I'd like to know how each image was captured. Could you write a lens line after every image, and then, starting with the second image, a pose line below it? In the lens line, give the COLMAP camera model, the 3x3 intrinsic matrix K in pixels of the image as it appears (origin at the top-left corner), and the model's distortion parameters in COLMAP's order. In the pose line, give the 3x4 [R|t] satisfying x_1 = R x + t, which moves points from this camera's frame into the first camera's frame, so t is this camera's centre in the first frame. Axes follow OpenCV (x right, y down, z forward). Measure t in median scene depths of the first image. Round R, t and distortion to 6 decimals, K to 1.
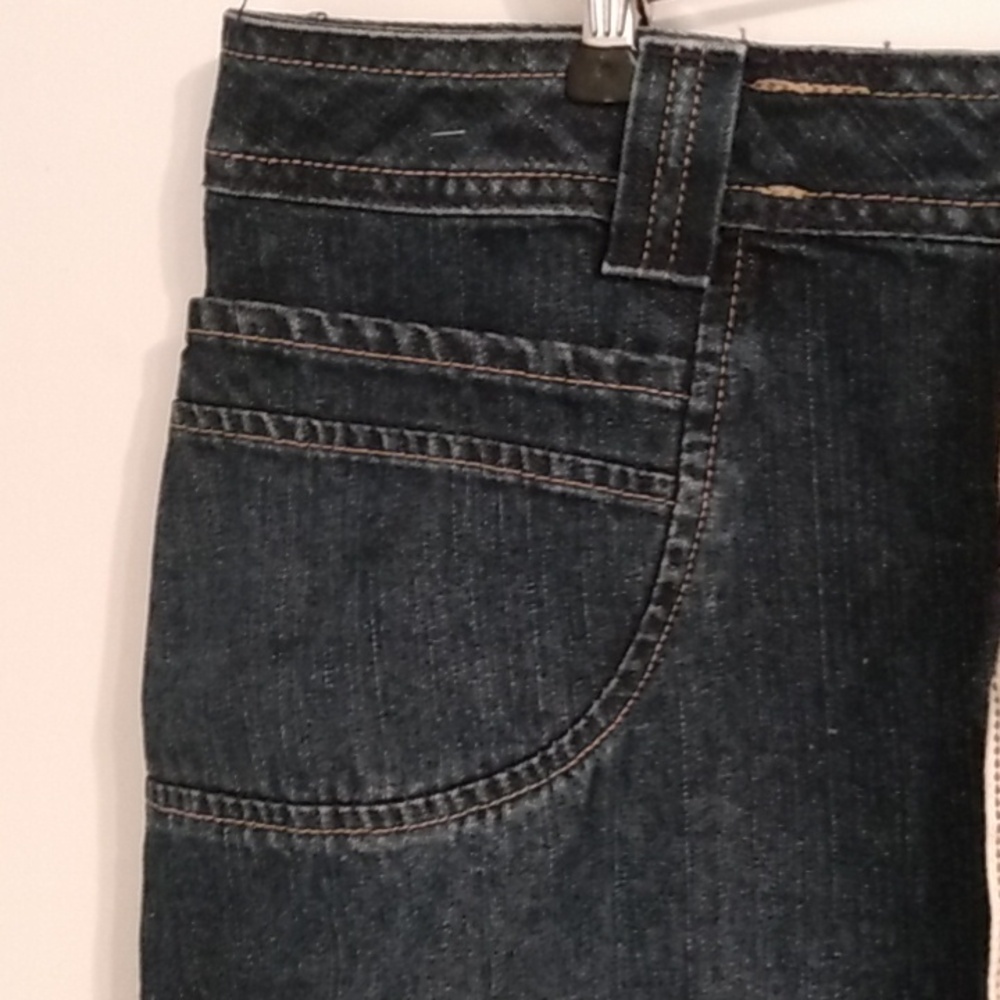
lens RADIAL K [[1624.9, 0, 500.4], [0, 1624.9, 500.9], [0, 0, 1]] dist [0.137601, -0.353973]
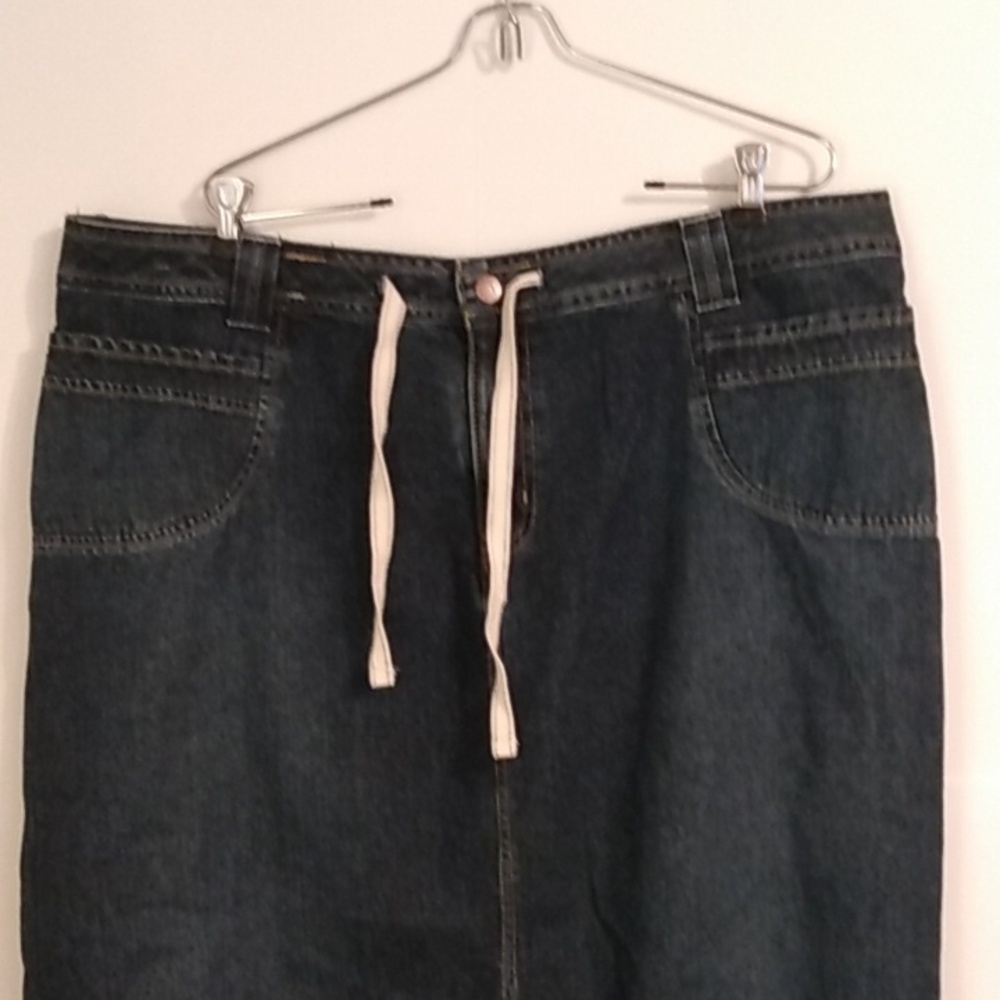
lens RADIAL K [[1624.9, 0, 500.4], [0, 1624.9, 500.9], [0, 0, 1]] dist [0.137601, -0.353973]
pose [[0.965046, -0.014878, 0.261657, -0.198416], [0.018861, 0.999741, -0.012717, 0.177633], [-0.261400, 0.017208, 0.965077, -1.585180]]
